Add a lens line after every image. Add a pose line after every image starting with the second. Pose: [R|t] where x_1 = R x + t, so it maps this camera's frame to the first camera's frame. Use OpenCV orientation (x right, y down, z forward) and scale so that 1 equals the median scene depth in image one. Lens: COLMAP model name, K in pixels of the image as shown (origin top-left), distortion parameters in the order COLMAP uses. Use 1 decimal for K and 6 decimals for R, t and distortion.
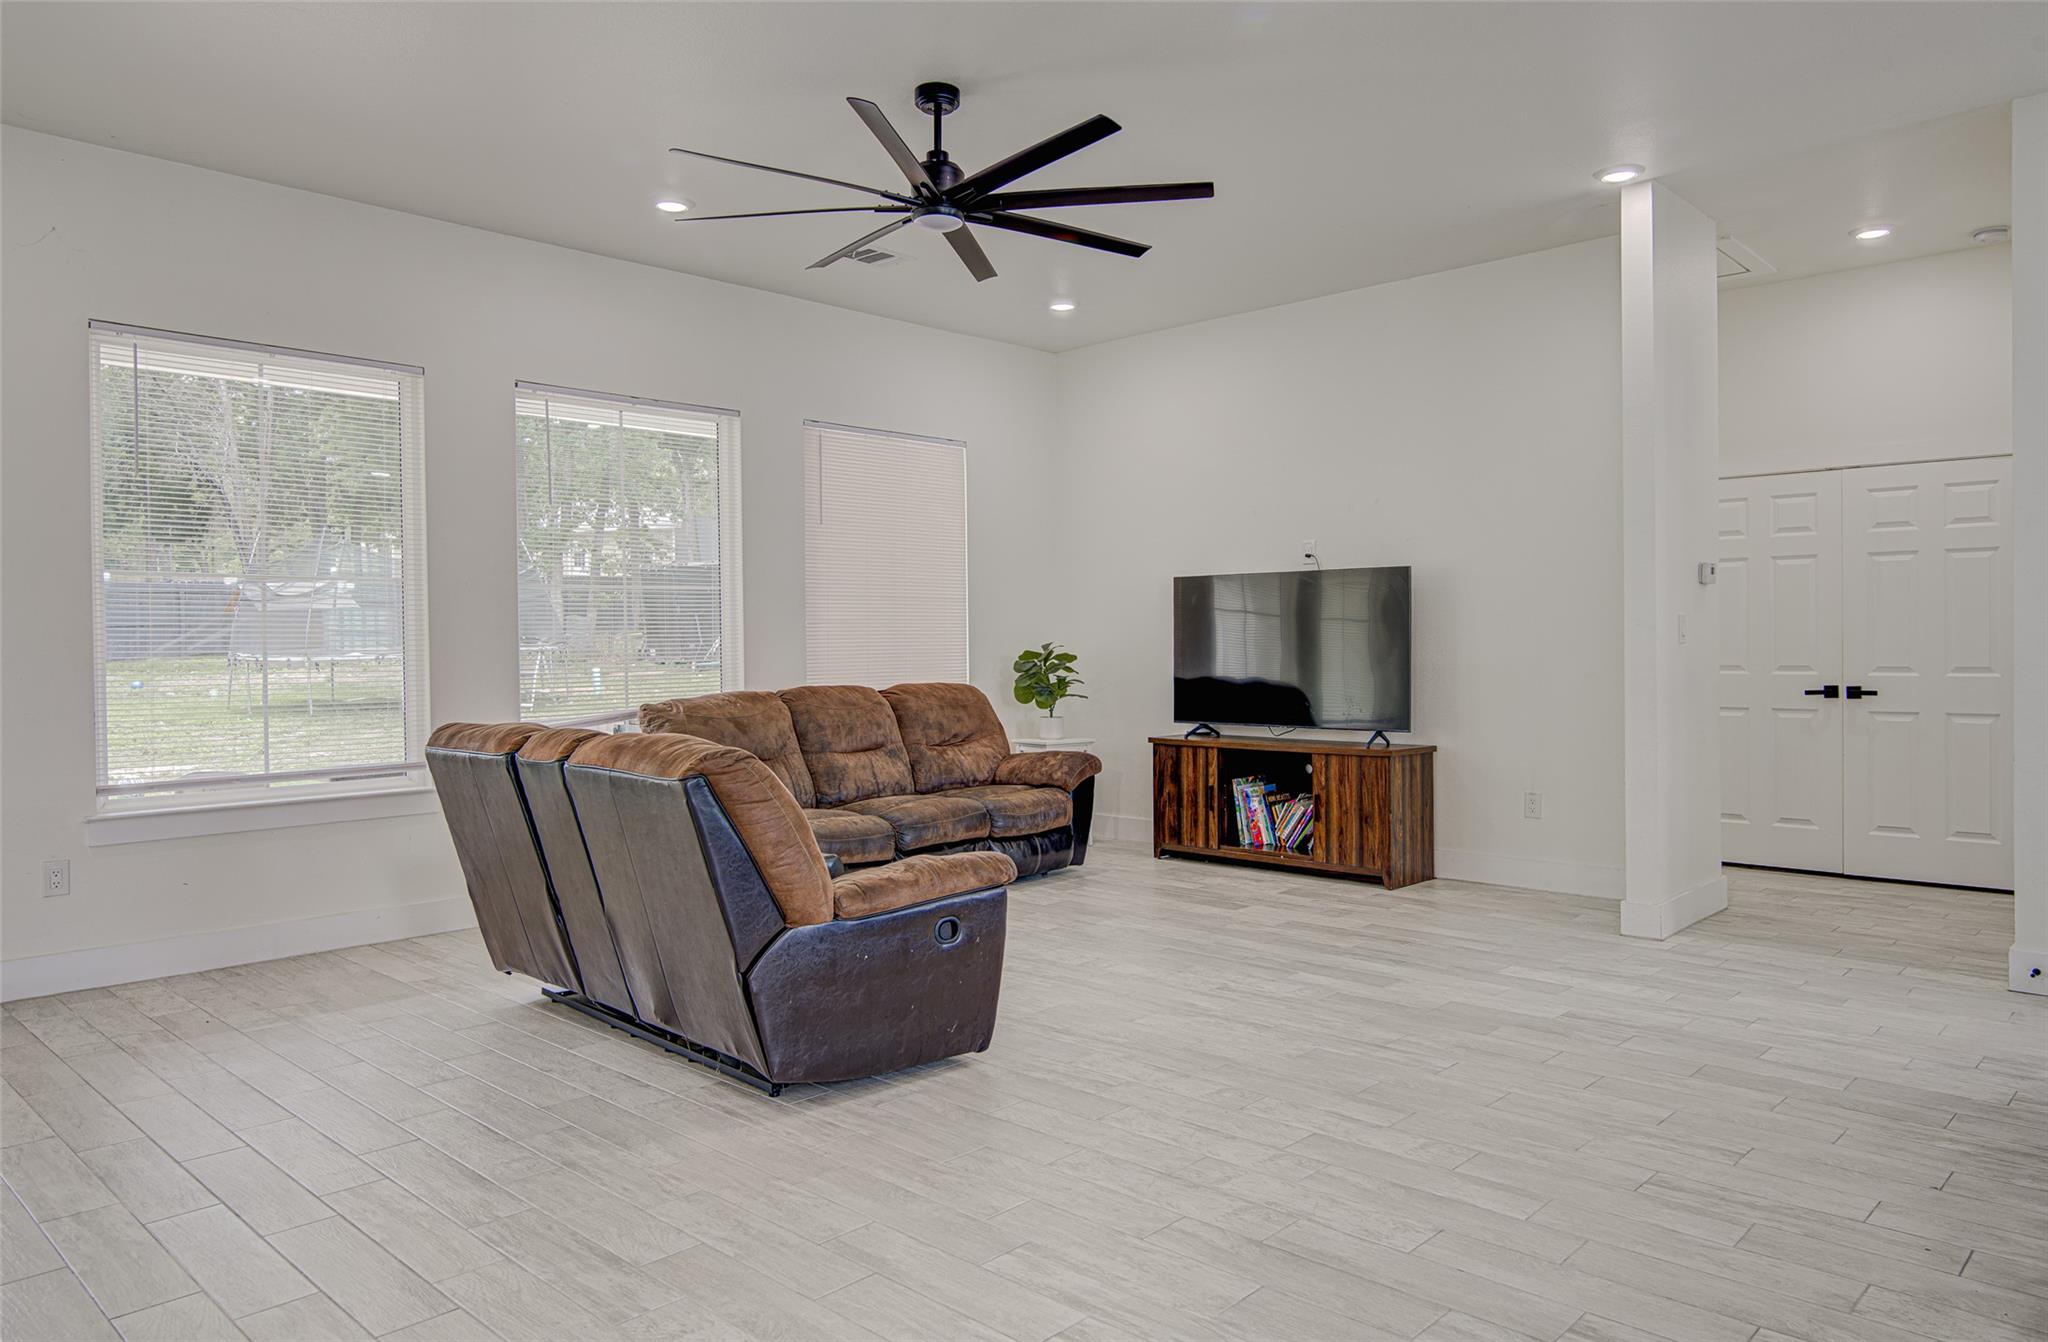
lens RADIAL K [[1377.5, 0, 1027.2], [0, 1377.5, 670.4], [0, 0, 1]] dist [-0.005190, 0.001592]
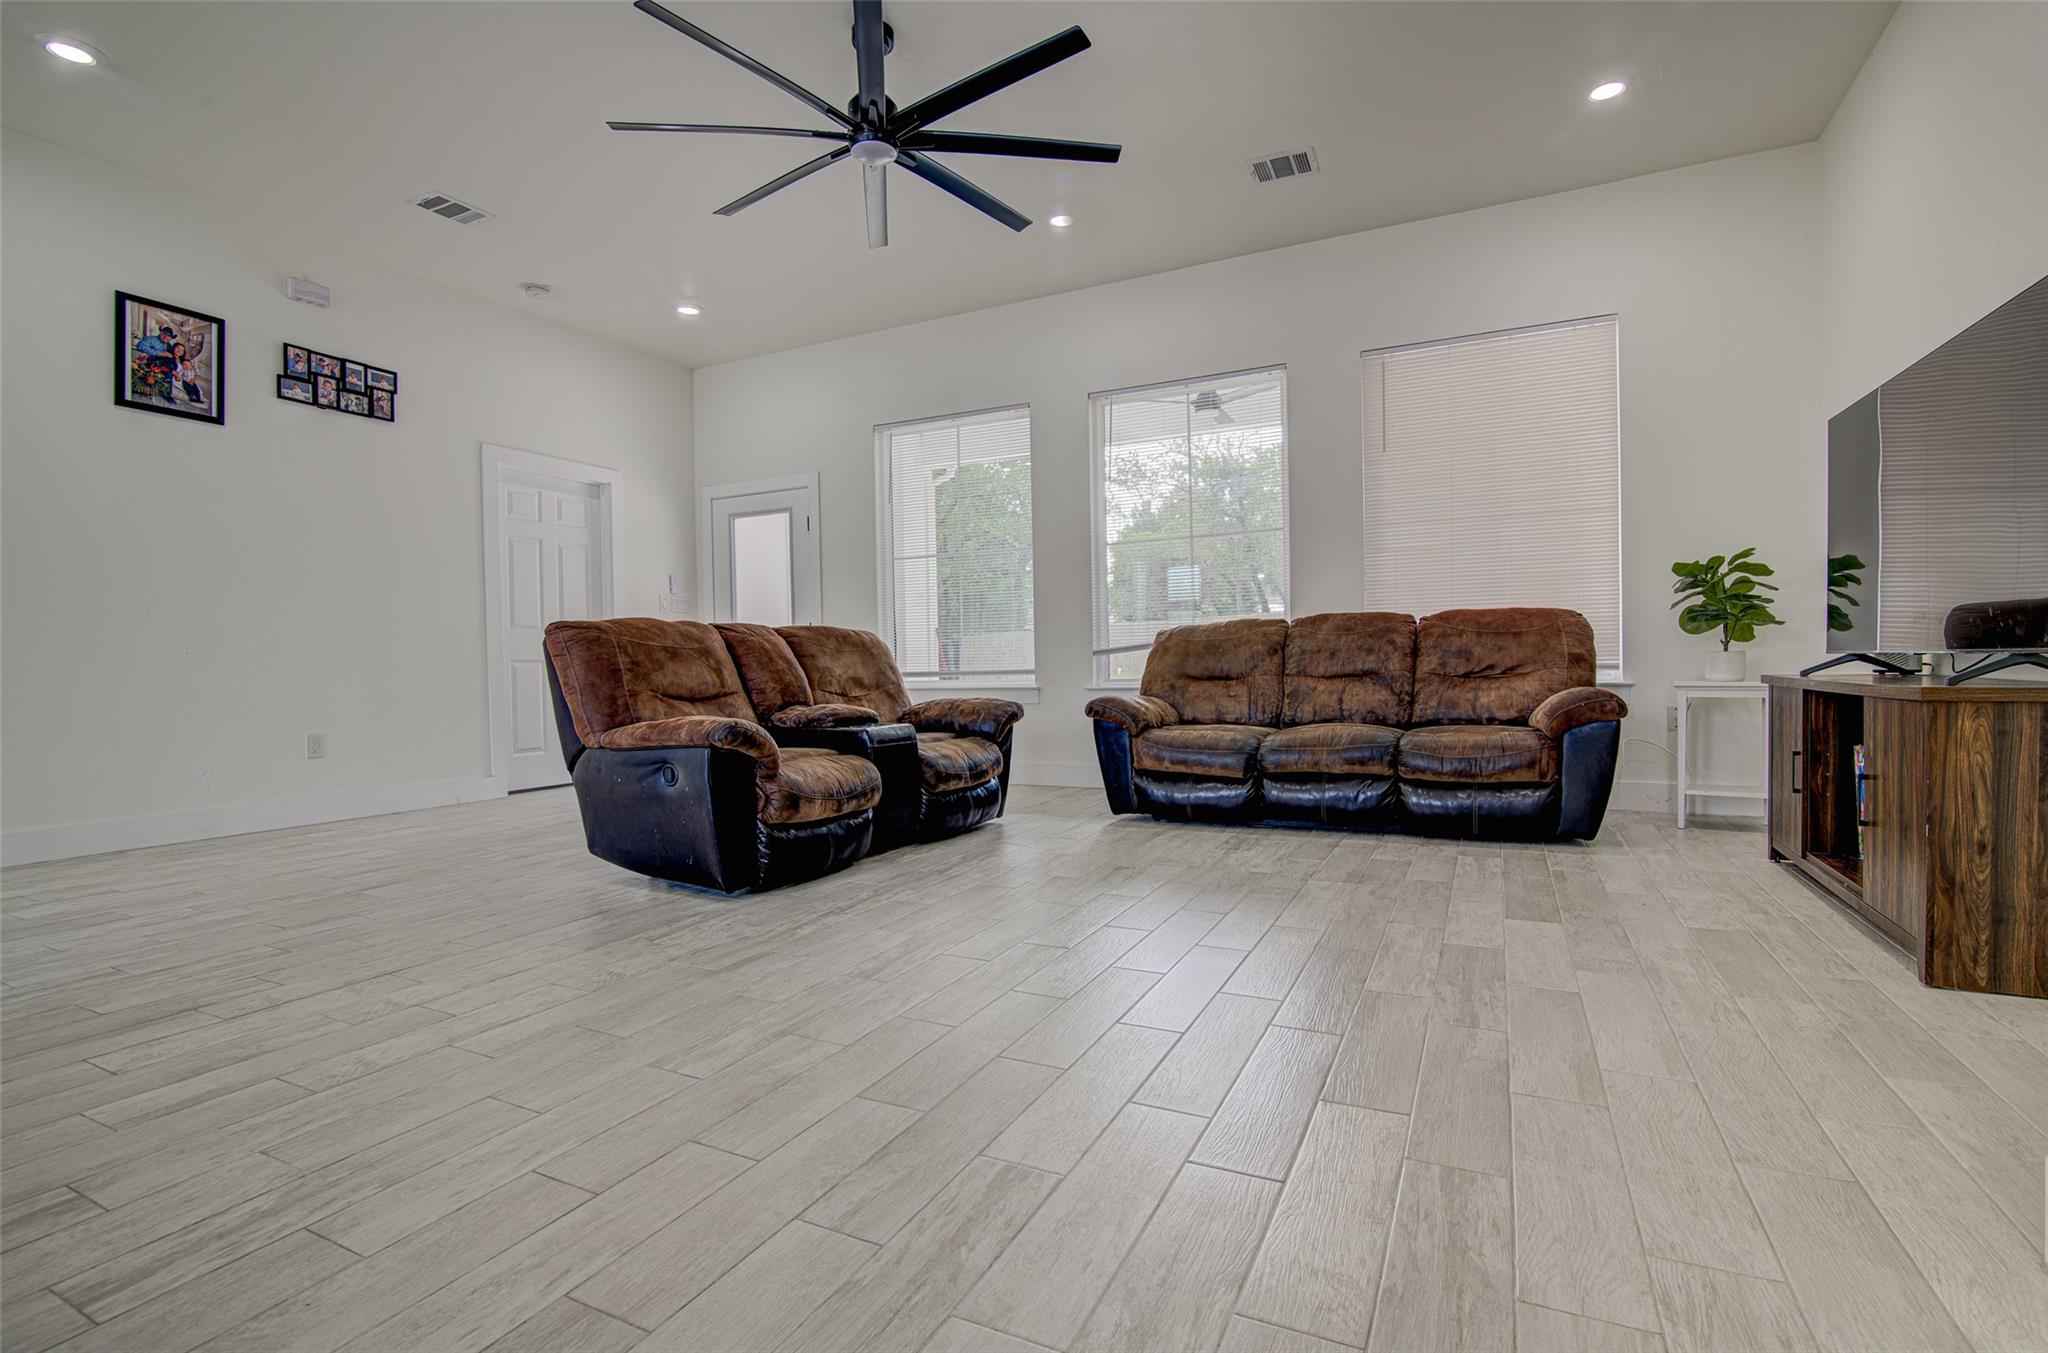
lens RADIAL K [[942.2, 0, 1026.4], [0, 942.2, 684.1], [0, 0, 1]] dist [-0.017558, -0.000588]
pose [[0.291929, 0.025944, -0.956088, 0.459732], [-0.006136, 0.999662, 0.025252, 0.049223], [0.956420, -0.001506, 0.291990, 0.598006]]
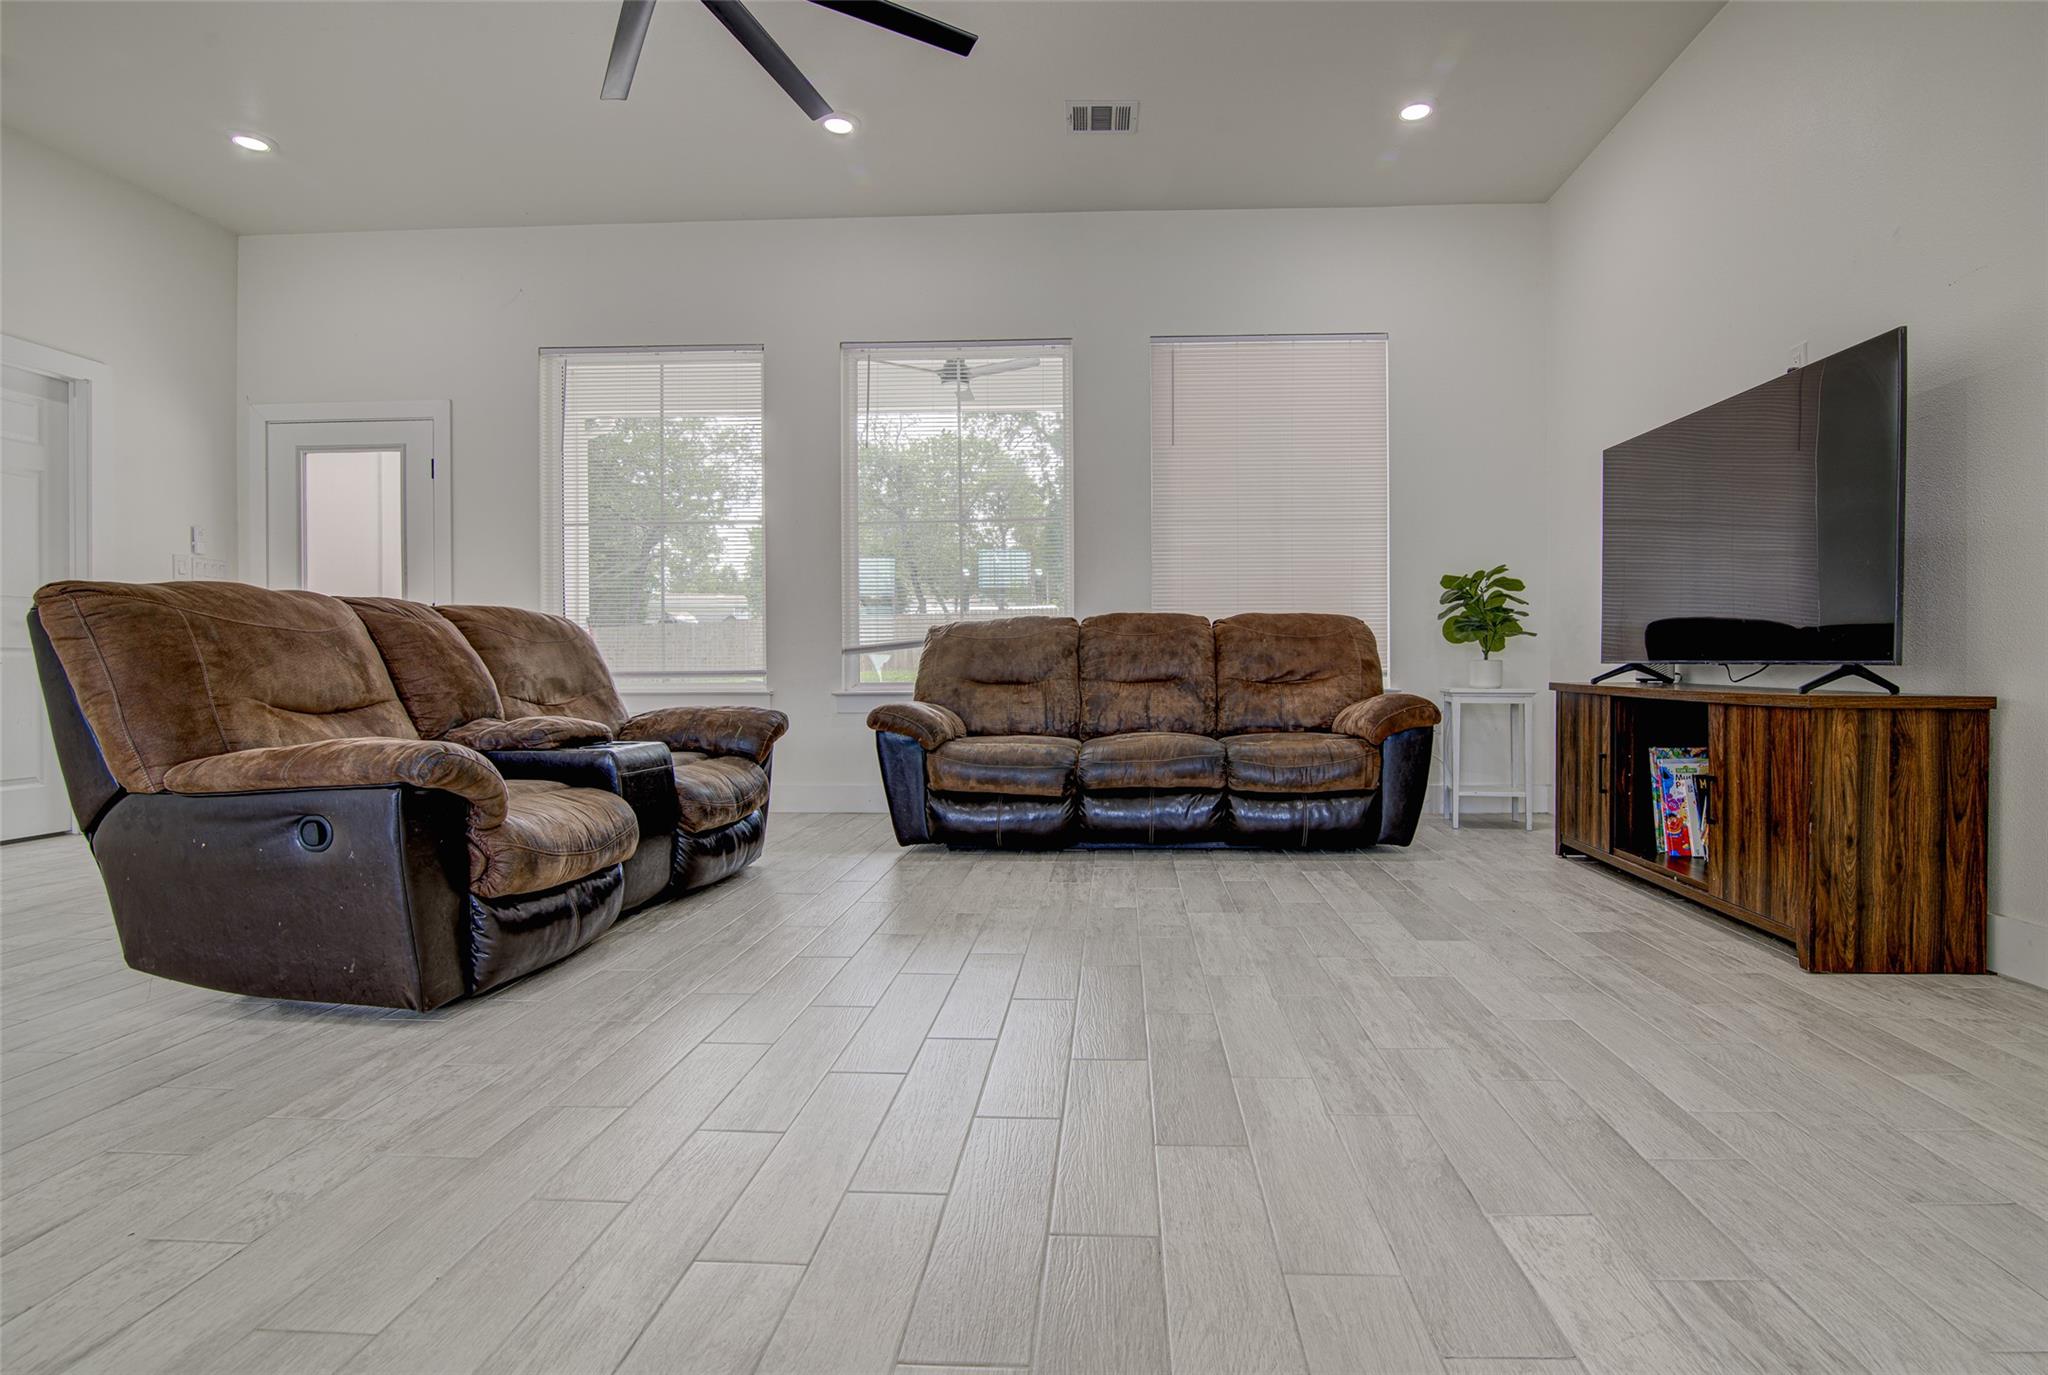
lens RADIAL K [[1000.6, 0, 1074.1], [0, 1000.6, 669.2], [0, 0, 1]] dist [-0.019667, 0.000886]
pose [[0.656309, 0.013639, -0.754369, 0.349047], [-0.019218, 0.999814, 0.001356, 0.051385], [0.754248, 0.013608, 0.656449, 0.541043]]
